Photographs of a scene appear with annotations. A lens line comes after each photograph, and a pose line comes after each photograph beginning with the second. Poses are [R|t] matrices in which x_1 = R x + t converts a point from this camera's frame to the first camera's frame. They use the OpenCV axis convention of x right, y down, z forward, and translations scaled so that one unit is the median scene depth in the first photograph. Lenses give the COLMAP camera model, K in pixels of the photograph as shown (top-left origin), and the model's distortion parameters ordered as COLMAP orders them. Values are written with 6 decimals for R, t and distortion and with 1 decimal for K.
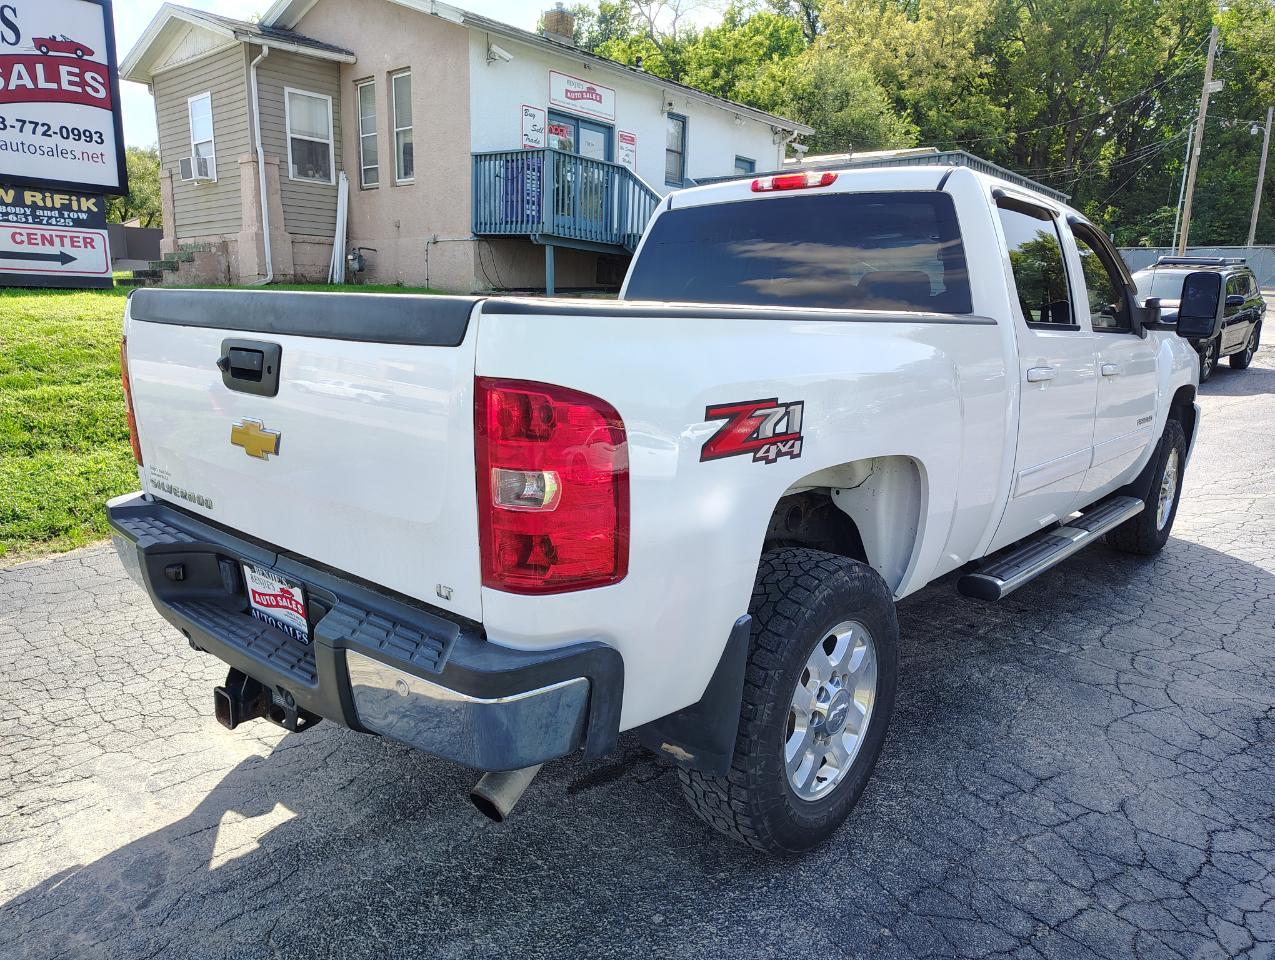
lens RADIAL K [[887.7, 0, 634.0], [0, 887.7, 494.2], [0, 0, 1]] dist [0.004362, 0.000454]
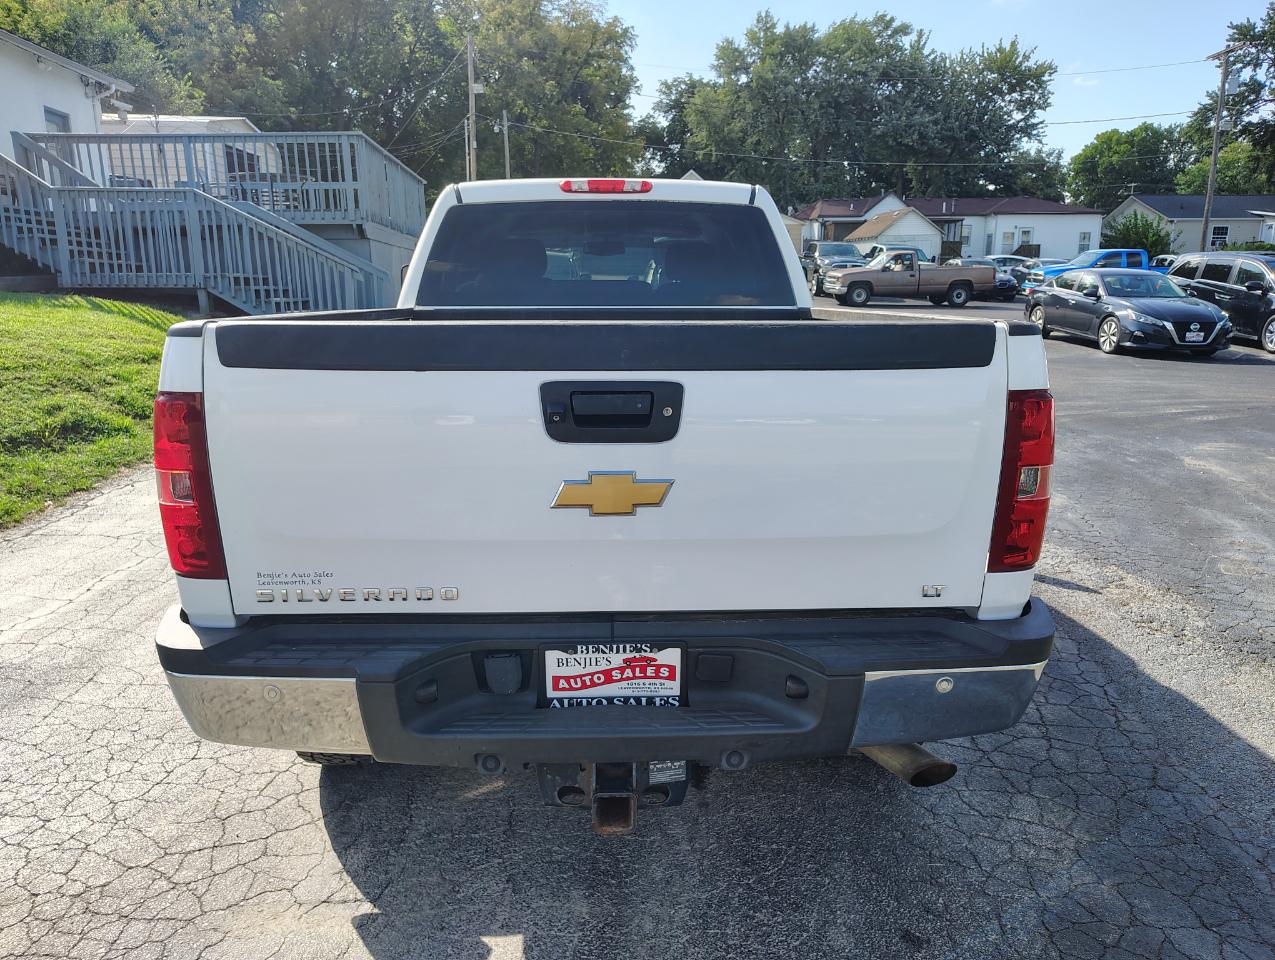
lens RADIAL K [[907.1, 0, 635.9], [0, 907.1, 484.8], [0, 0, 1]] dist [-0.007662, 0.007005]
pose [[0.727476, -0.168767, 0.665053, -0.183637], [0.160404, 0.984250, 0.074308, -0.024484], [-0.667120, 0.052620, 0.743090, 0.062011]]
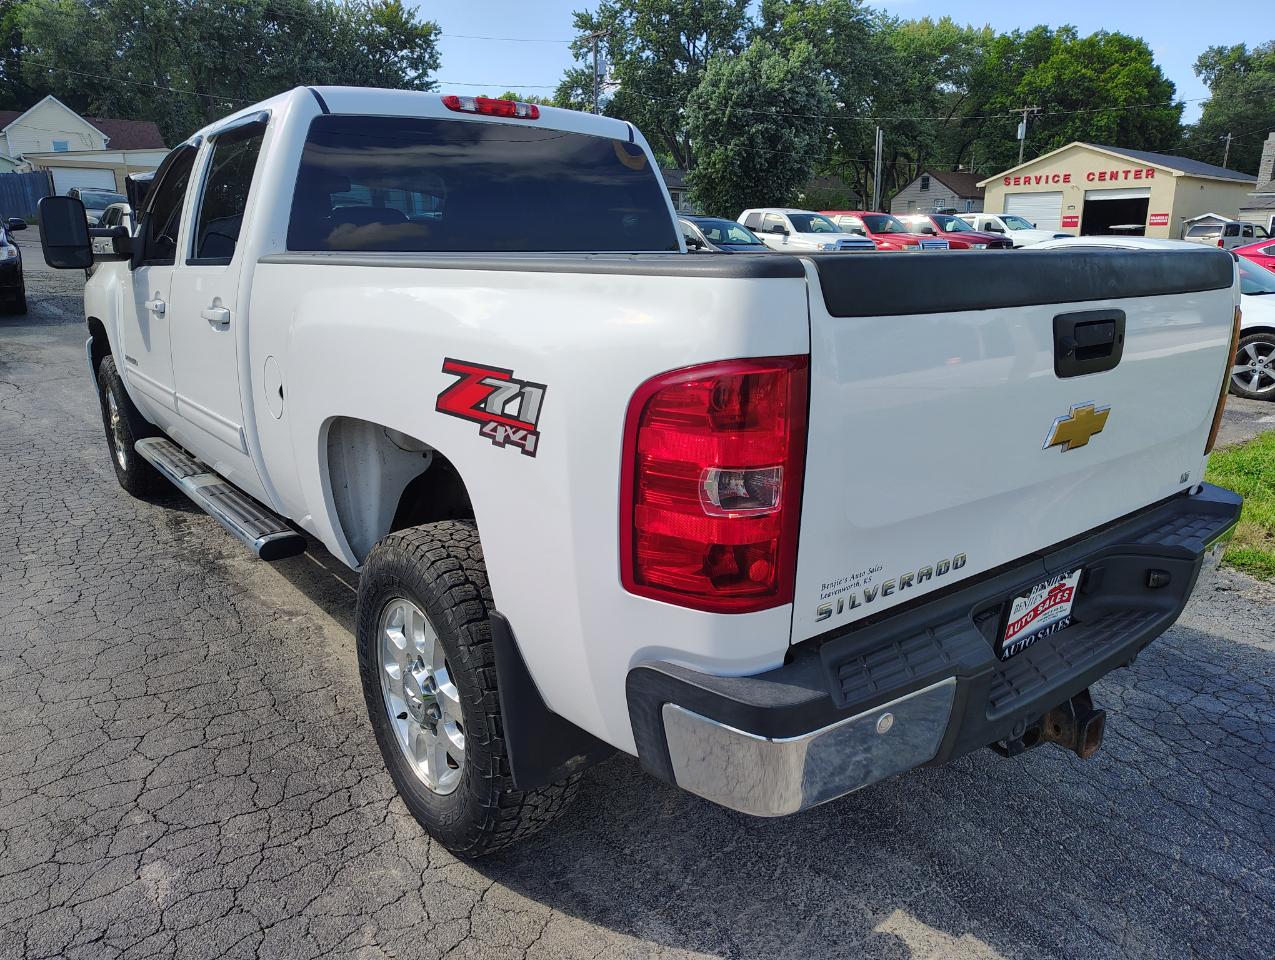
lens RADIAL K [[889.7, 0, 655.4], [0, 889.7, 487.6], [0, 0, 1]] dist [0.010721, -0.001449]
pose [[0.163646, -0.283951, 0.944771, -0.245328], [0.209913, 0.945773, 0.247893, -0.056413], [-0.963928, 0.157753, 0.214377, 0.225351]]
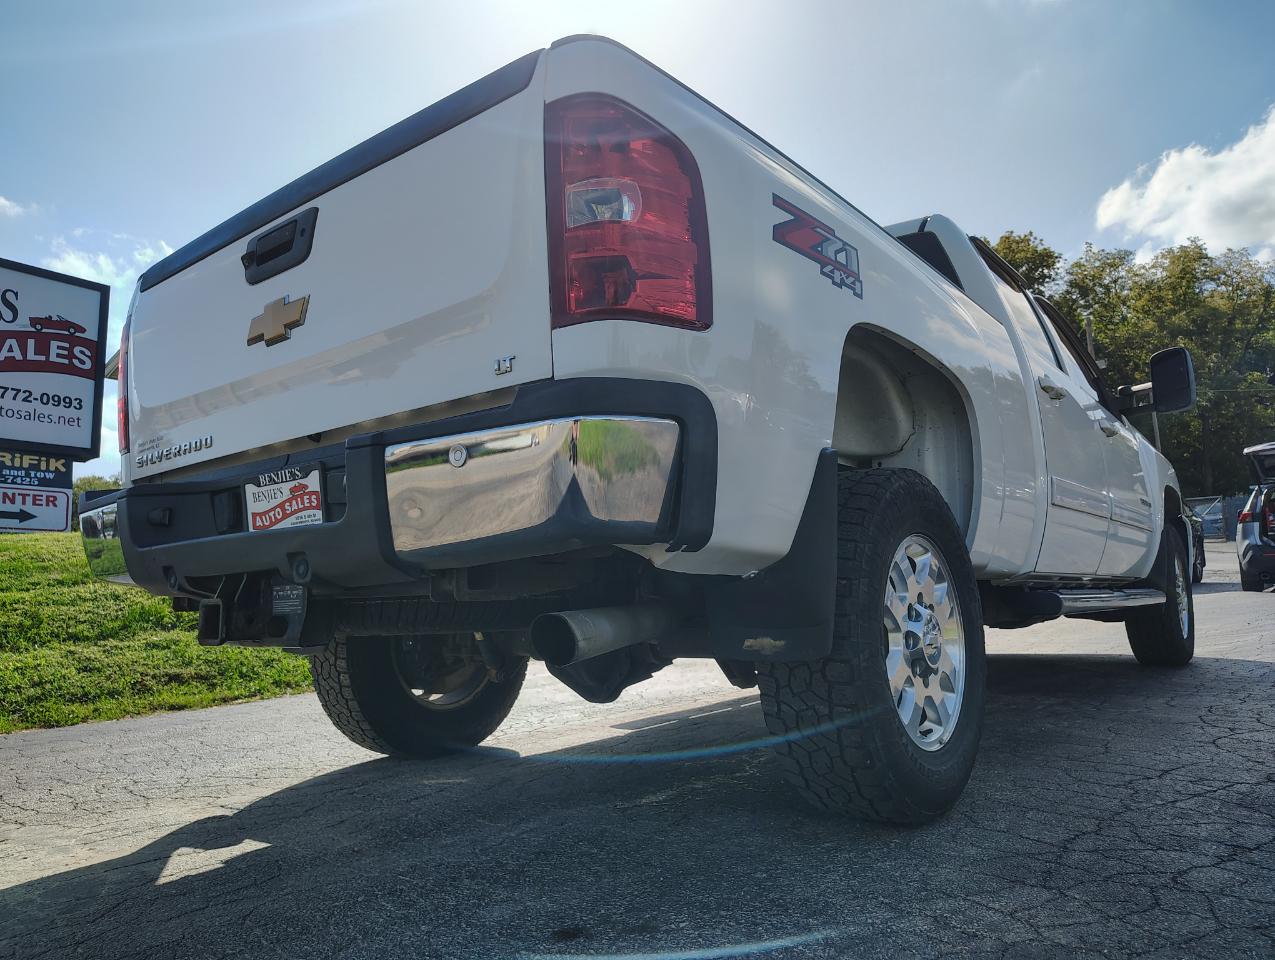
lens RADIAL K [[895.2, 0, 642.4], [0, 895.2, 477.7], [0, 0, 1]] dist [-0.001980, -0.002136]
pose [[0.996844, -0.046351, 0.064444, -0.021293], [0.065740, 0.937059, -0.342925, 0.080552], [-0.044493, 0.346080, 0.937150, 0.030998]]
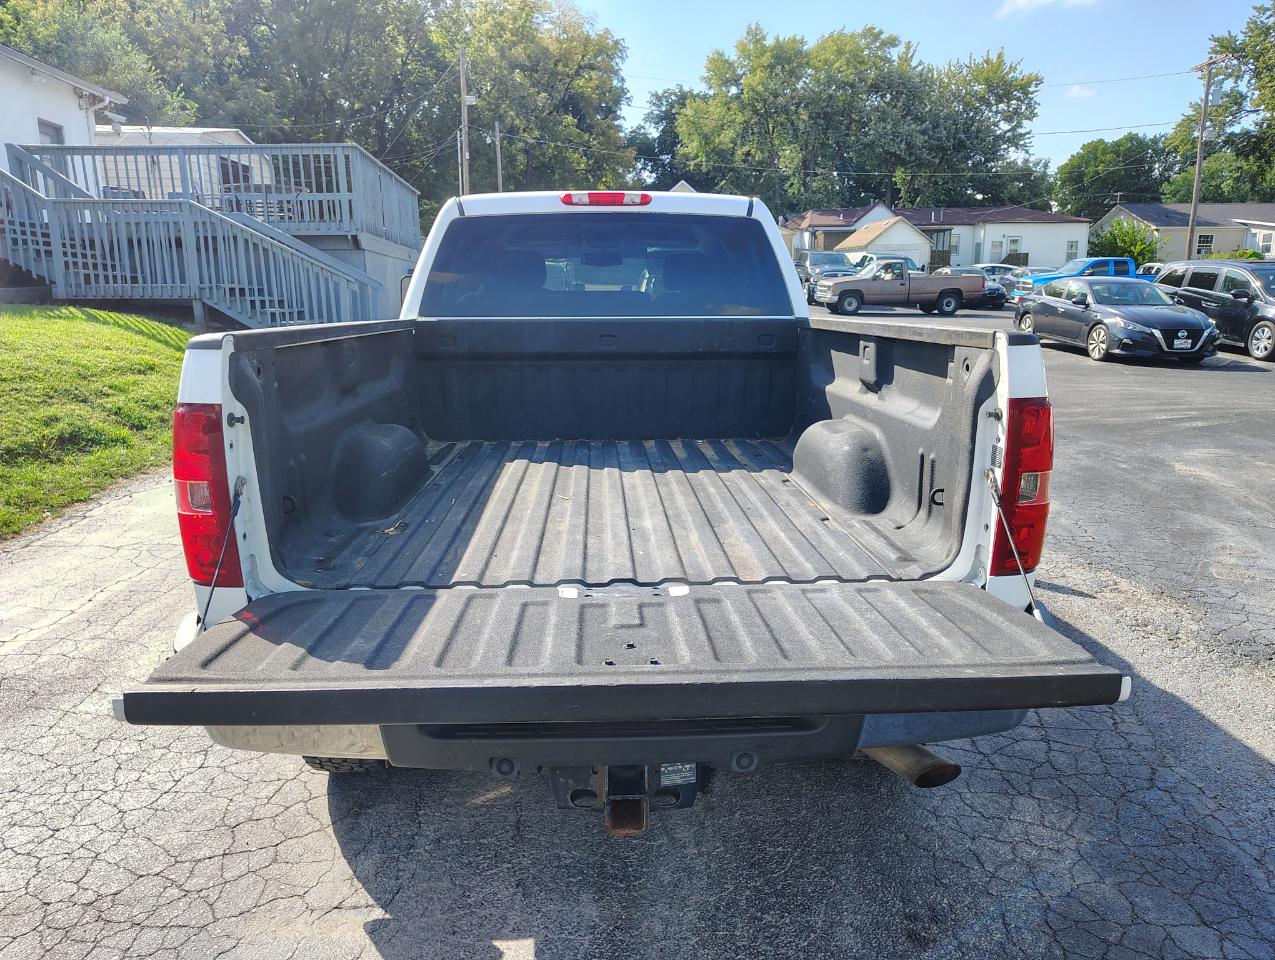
lens RADIAL K [[905.2, 0, 637.5], [0, 905.2, 480.0], [0, 0, 1]] dist [0.001919, -0.004899]
pose [[0.719877, -0.162556, 0.674799, -0.188531], [0.164565, 0.984441, 0.061590, -0.025116], [-0.674311, 0.066711, 0.735428, 0.061631]]
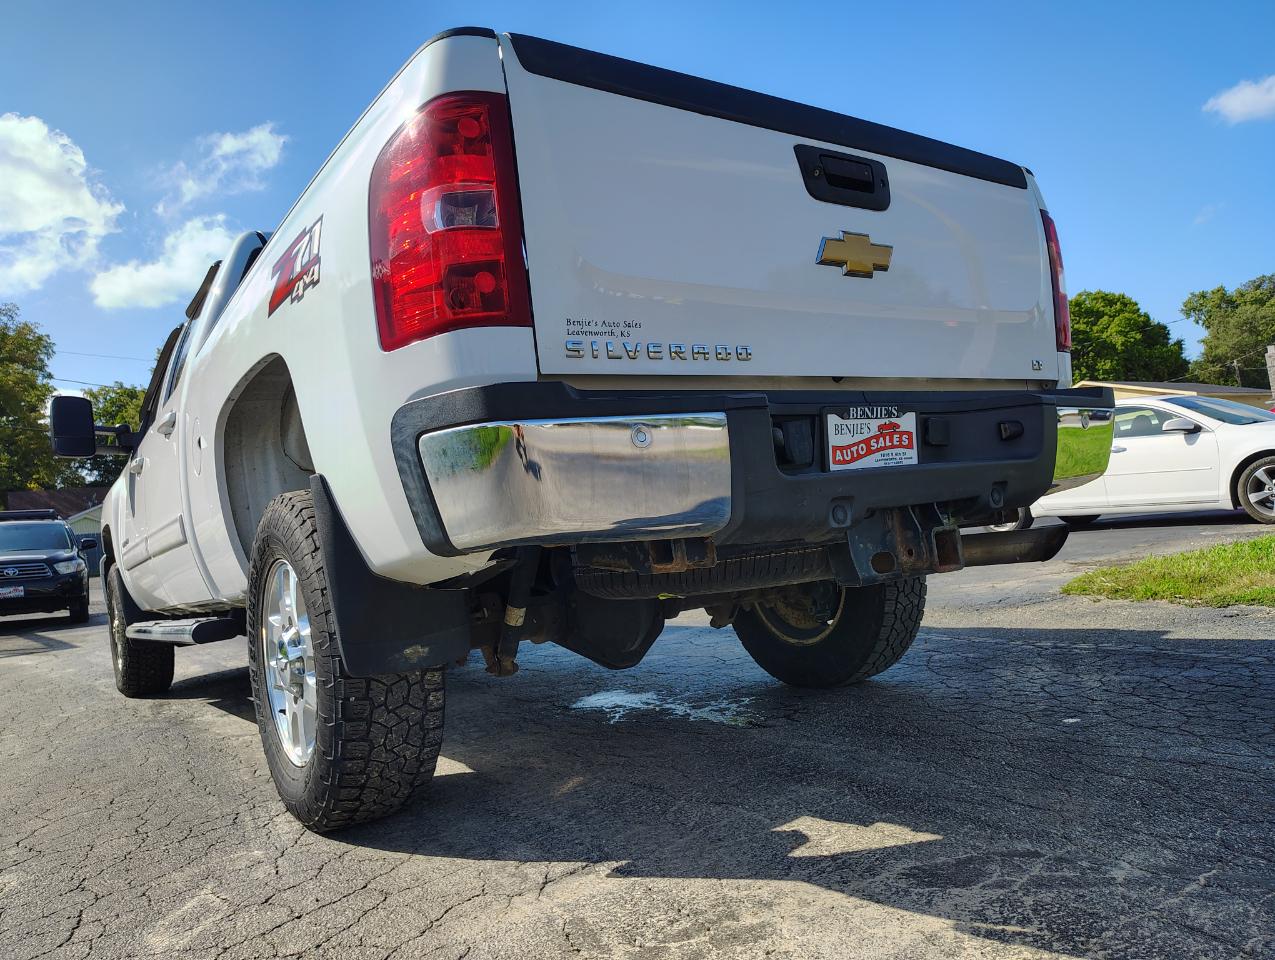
lens RADIAL K [[895.2, 0, 642.4], [0, 895.2, 477.7], [0, 0, 1]] dist [-0.001980, -0.002136]
pose [[0.225684, 0.020923, 0.973976, -0.252638], [0.331836, 0.938332, -0.097049, 0.031209], [-0.915943, 0.345102, 0.204823, 0.202399]]
